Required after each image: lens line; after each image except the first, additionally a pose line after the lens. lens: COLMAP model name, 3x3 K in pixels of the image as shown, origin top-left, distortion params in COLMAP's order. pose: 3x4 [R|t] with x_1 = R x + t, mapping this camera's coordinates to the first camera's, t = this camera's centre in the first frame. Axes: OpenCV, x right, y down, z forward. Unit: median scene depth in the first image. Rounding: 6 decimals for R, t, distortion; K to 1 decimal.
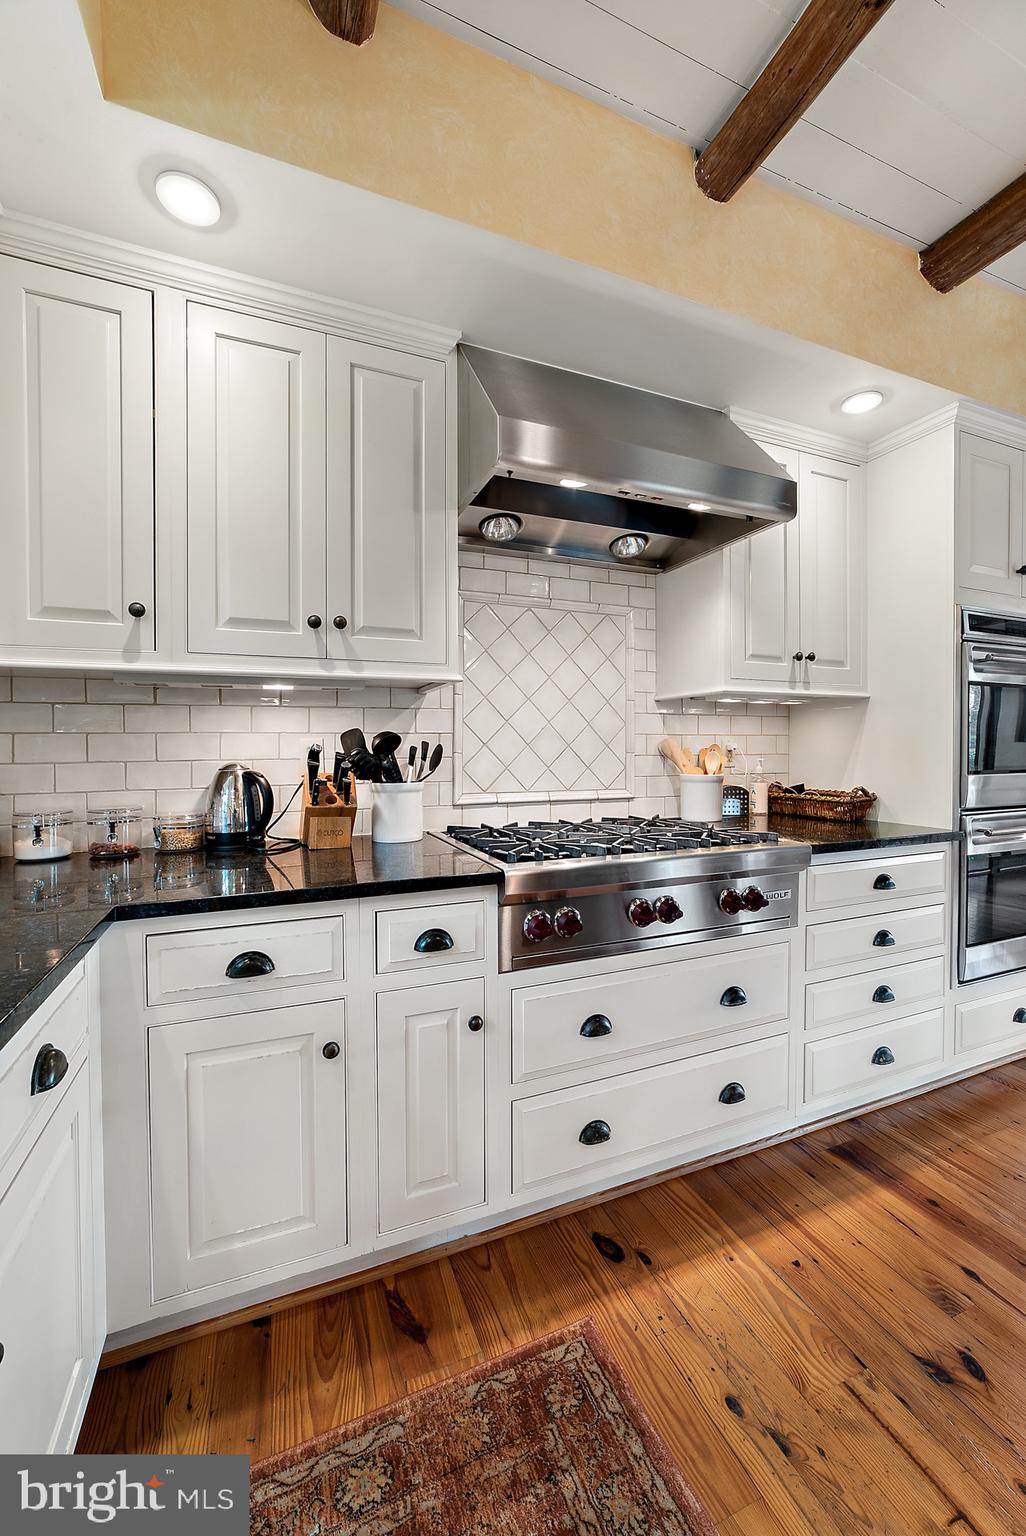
lens RADIAL K [[599.7, 0, 513.8], [0, 599.7, 763.6], [0, 0, 1]] dist [-0.013375, 0.001152]
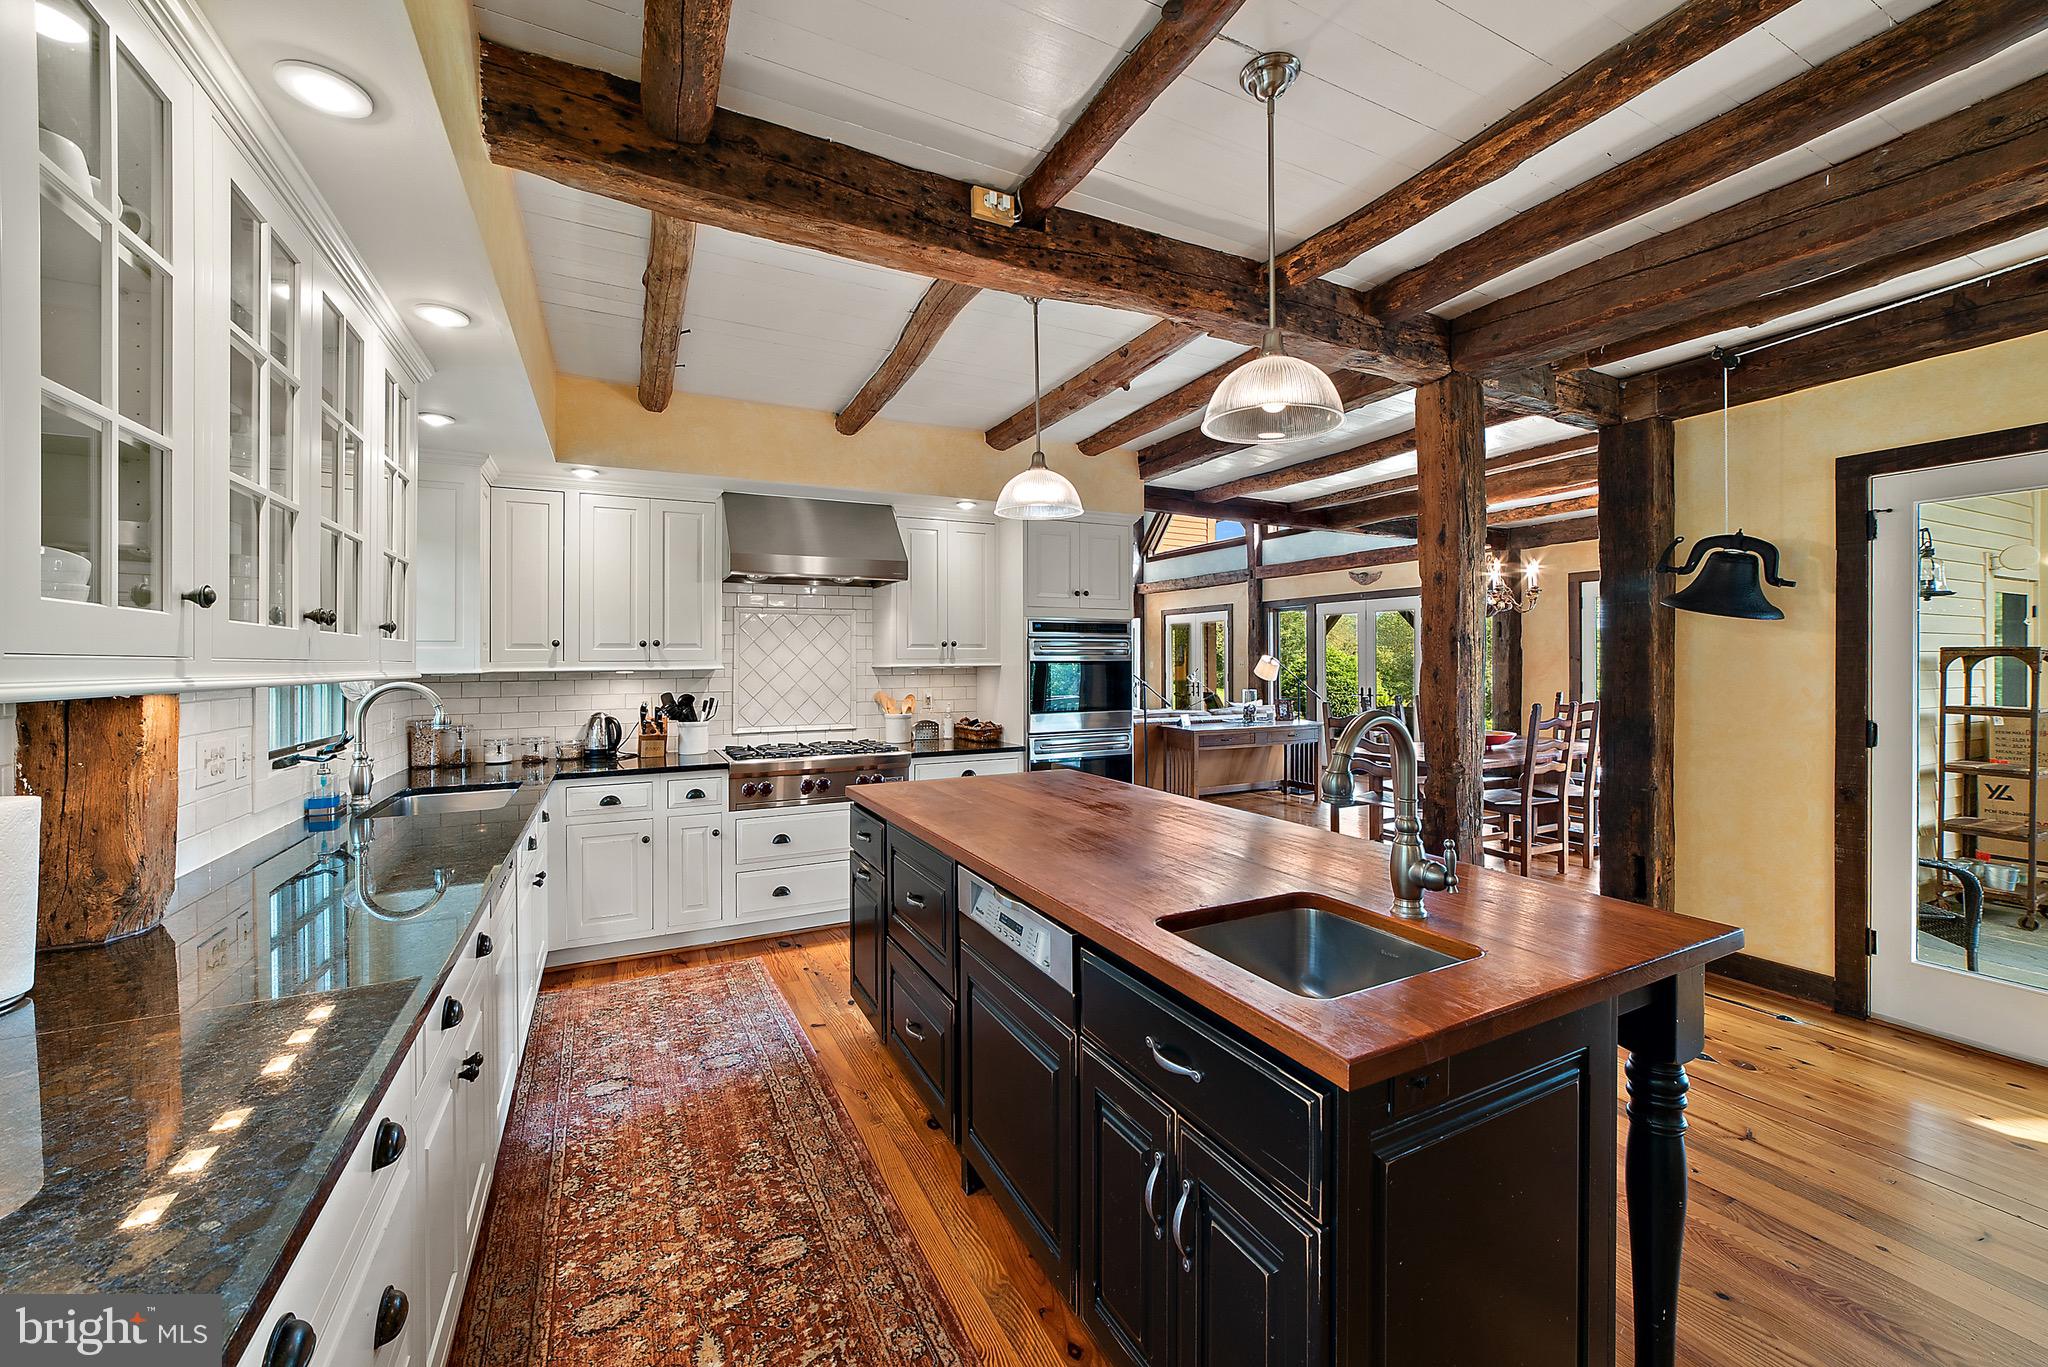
lens RADIAL K [[799.6, 0, 1027.2], [0, 799.6, 663.7], [0, 0, 1]] dist [-0.013375, 0.001152]
pose [[0.996540, -0.003134, 0.083054, 0.655518], [0.005287, 0.999656, -0.025706, -0.081192], [-0.082945, 0.026056, 0.996213, -1.592707]]
